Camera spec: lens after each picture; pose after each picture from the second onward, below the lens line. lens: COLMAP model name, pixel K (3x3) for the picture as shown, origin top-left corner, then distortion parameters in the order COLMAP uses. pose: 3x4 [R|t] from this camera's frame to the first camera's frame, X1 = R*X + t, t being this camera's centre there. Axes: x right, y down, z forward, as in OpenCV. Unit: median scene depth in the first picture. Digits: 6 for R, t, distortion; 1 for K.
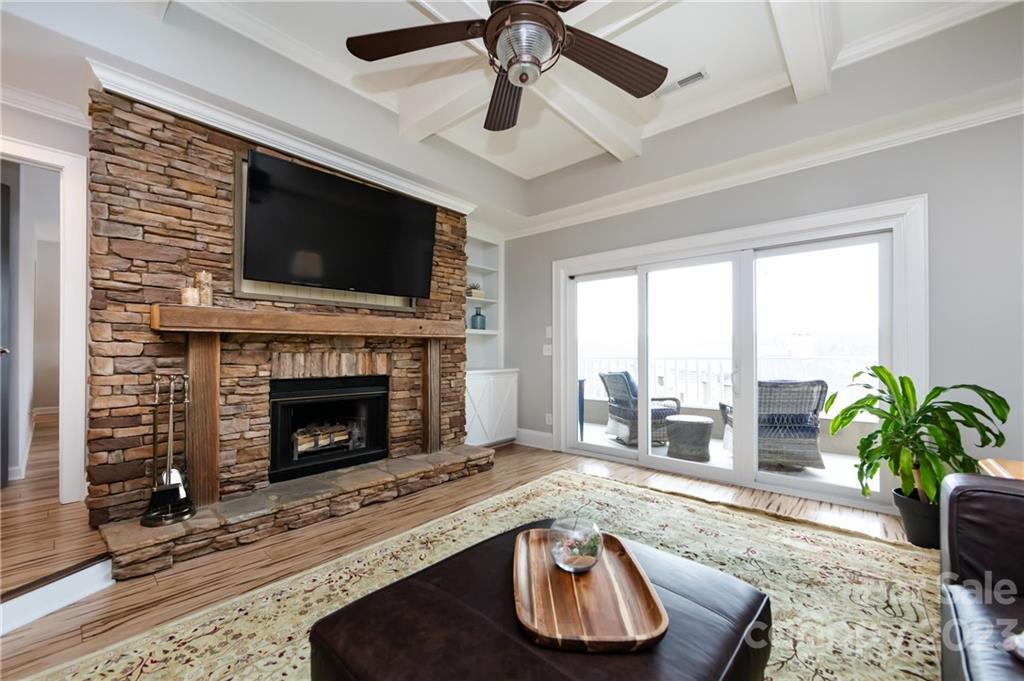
lens RADIAL K [[411.5, 0, 509.7], [0, 411.5, 345.5], [0, 0, 1]] dist [-0.002992, -0.000522]
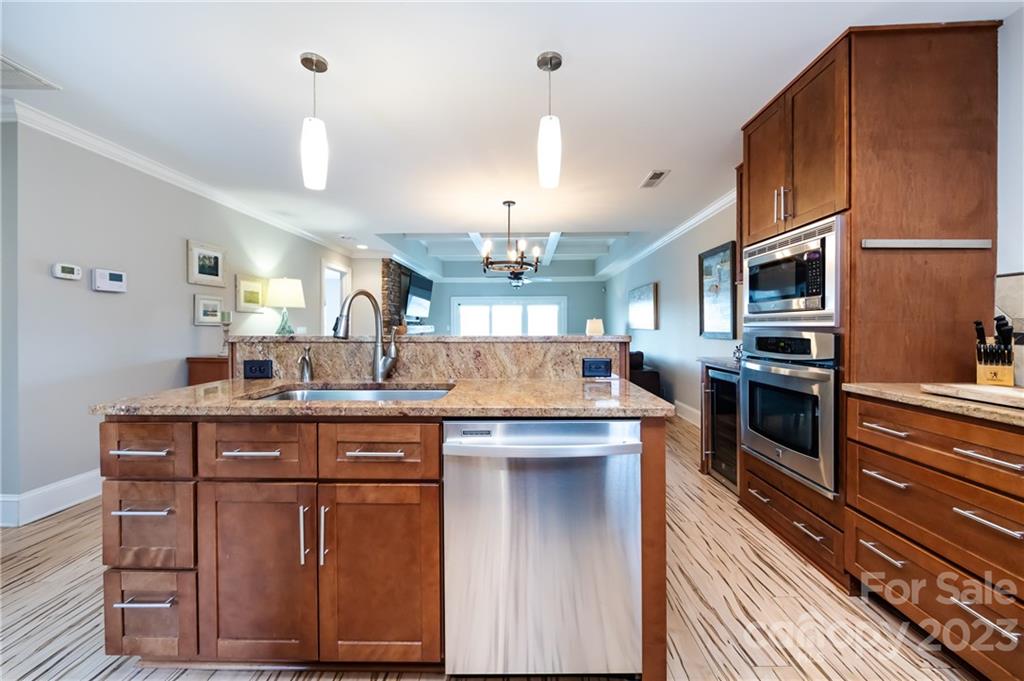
lens RADIAL K [[411.5, 0, 511.8], [0, 411.5, 328.4], [0, 0, 1]] dist [-0.002992, -0.000522]
pose [[0.774899, -0.001328, 0.632083, -1.594809], [-0.008838, 0.999877, 0.012936, -0.087250], [-0.632023, -0.015610, 0.774792, -1.468332]]
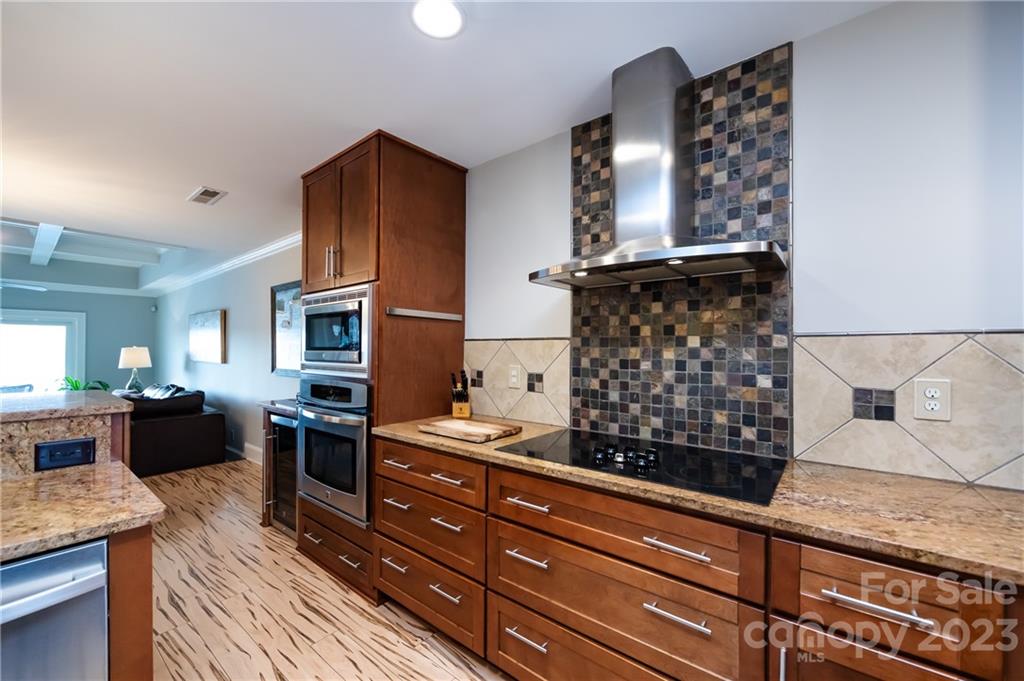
lens RADIAL K [[411.5, 0, 515.4], [0, 411.5, 345.3], [0, 0, 1]] dist [-0.002992, -0.000522]
pose [[-0.036652, 0.013352, 0.999239, -1.556914], [-0.018591, 0.999729, -0.014040, -0.137363], [-0.999155, -0.019091, -0.036393, -1.525149]]
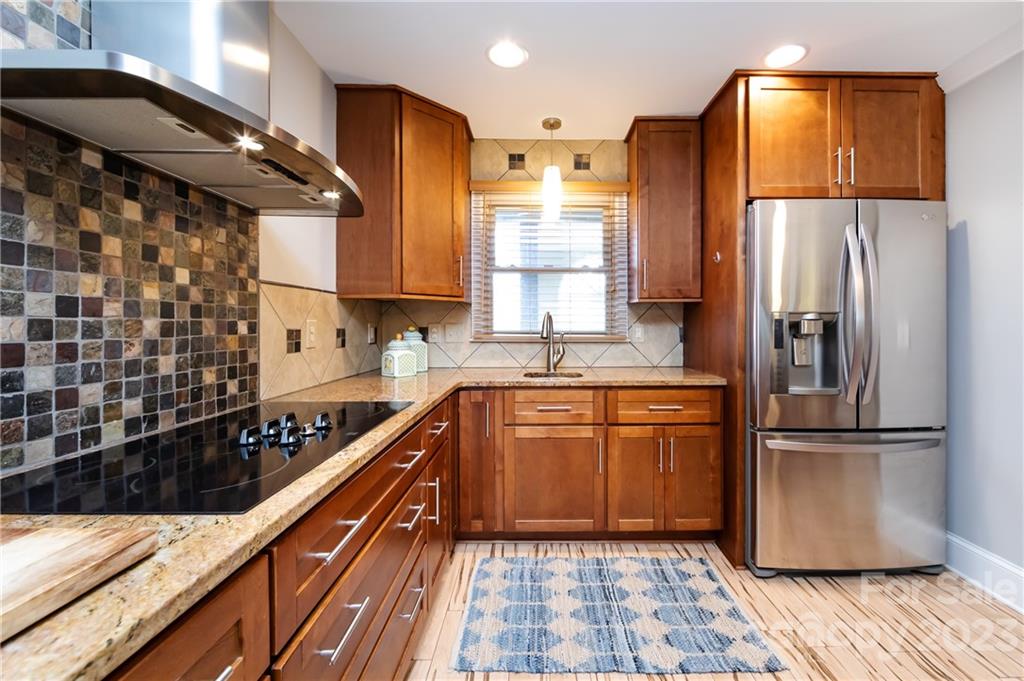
lens RADIAL K [[411.5, 0, 535.8], [0, 411.5, 329.2], [0, 0, 1]] dist [-0.002992, -0.000522]
pose [[-0.752657, 0.010864, -0.658323, -1.001649], [0.011304, 0.999930, 0.003578, -0.101715], [0.658315, -0.004749, -0.752727, -1.269756]]
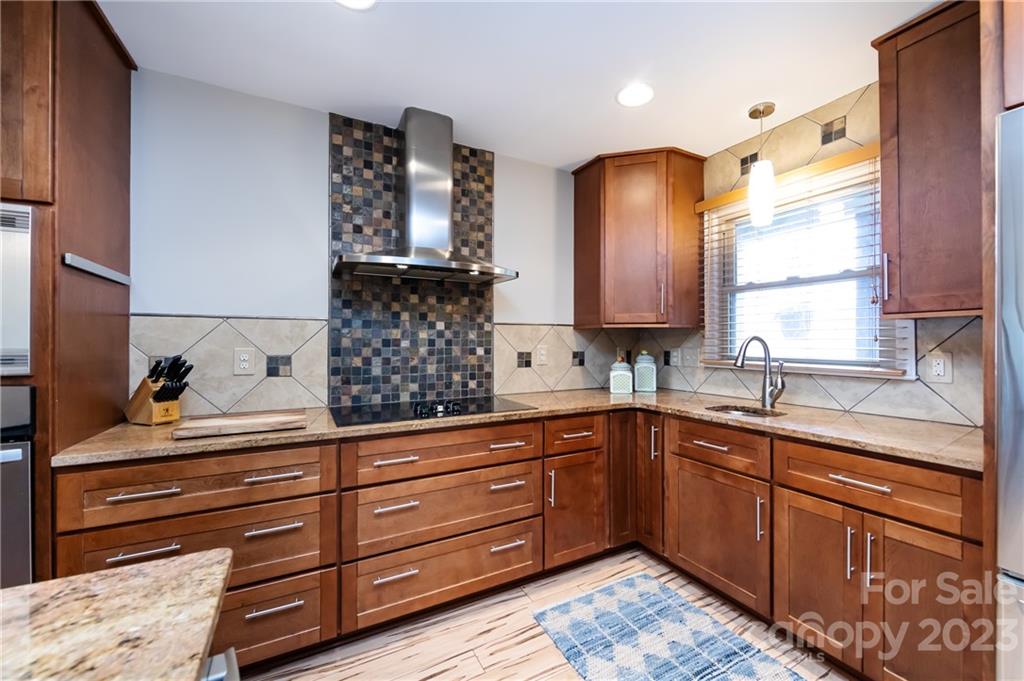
lens RADIAL K [[411.5, 0, 533.5], [0, 411.5, 342.1], [0, 0, 1]] dist [-0.002992, -0.000522]
pose [[-0.943660, 0.002042, 0.330910, -1.437712], [-0.002593, 0.999905, -0.013567, -0.112849], [-0.330906, -0.013661, -0.943565, -1.099873]]
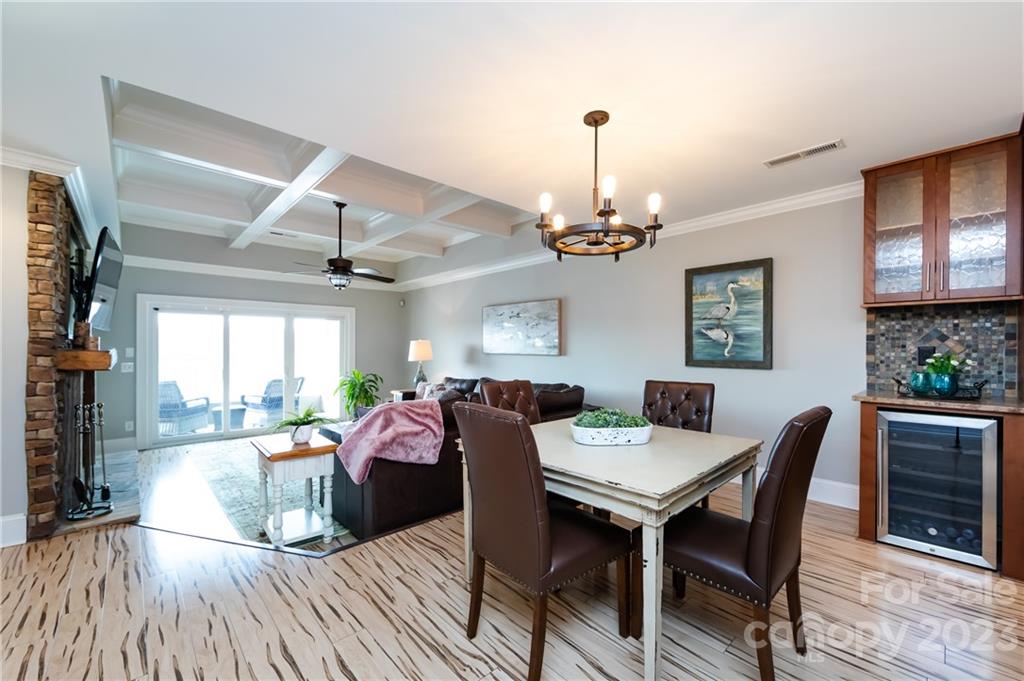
lens RADIAL K [[411.5, 0, 507.6], [0, 411.5, 349.7], [0, 0, 1]] dist [-0.002992, -0.000522]
pose [[0.104596, -0.003697, 0.994508, -1.454706], [-0.016761, 0.999845, 0.005480, -0.091430], [-0.994374, -0.017242, 0.104518, -0.329010]]
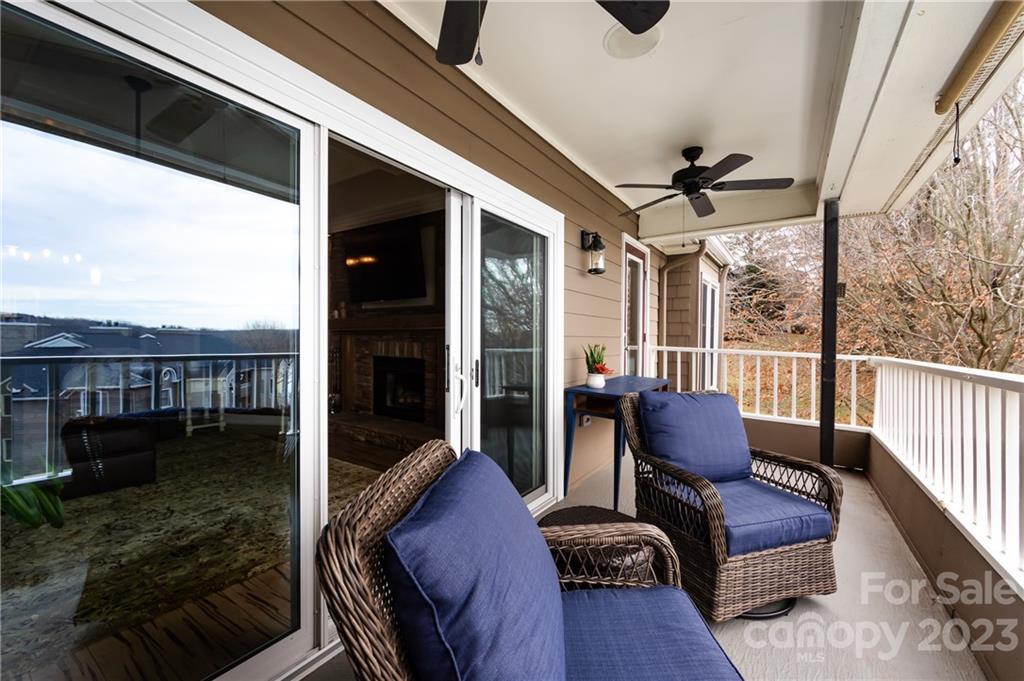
lens RADIAL K [[411.5, 0, 520.0], [0, 411.5, 340.6], [0, 0, 1]] dist [-0.002992, -0.000522]
pose [[0.125496, 0.007761, -0.992064, 1.129697], [0.005007, 0.999952, 0.008457, 0.004934], [0.992081, -0.006029, 0.125451, 1.260016]]
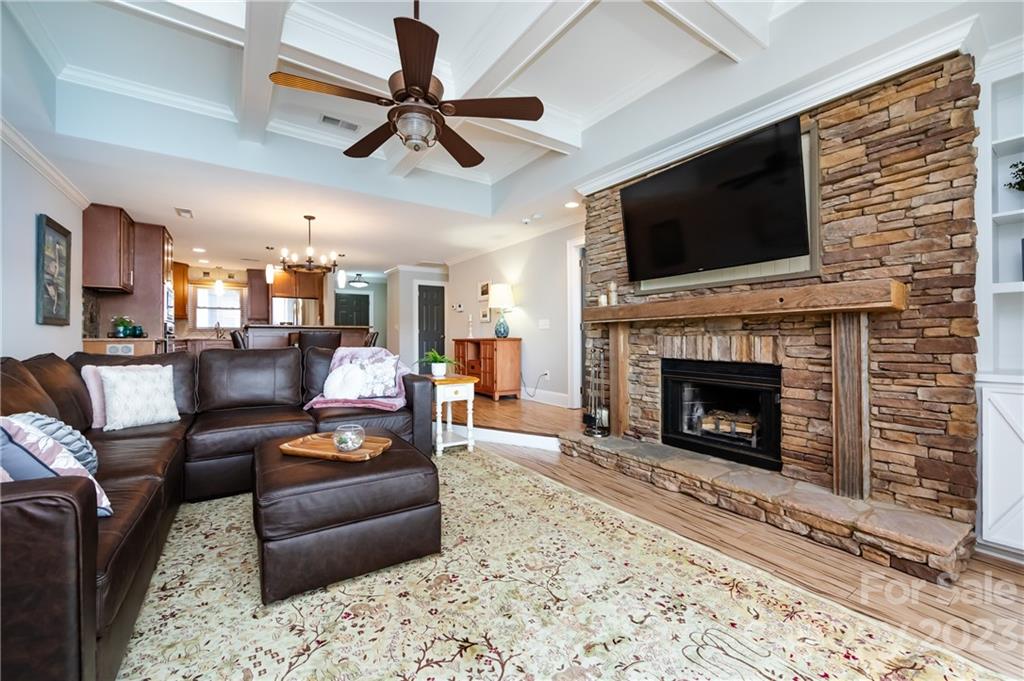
lens RADIAL K [[411.5, 0, 511.3], [0, 411.5, 333.3], [0, 0, 1]] dist [-0.002992, -0.000522]
pose [[-0.256489, -0.011454, -0.966479, 0.637620], [0.014737, 0.999767, -0.015759, 0.020068], [0.966435, -0.018285, -0.256261, 0.792515]]
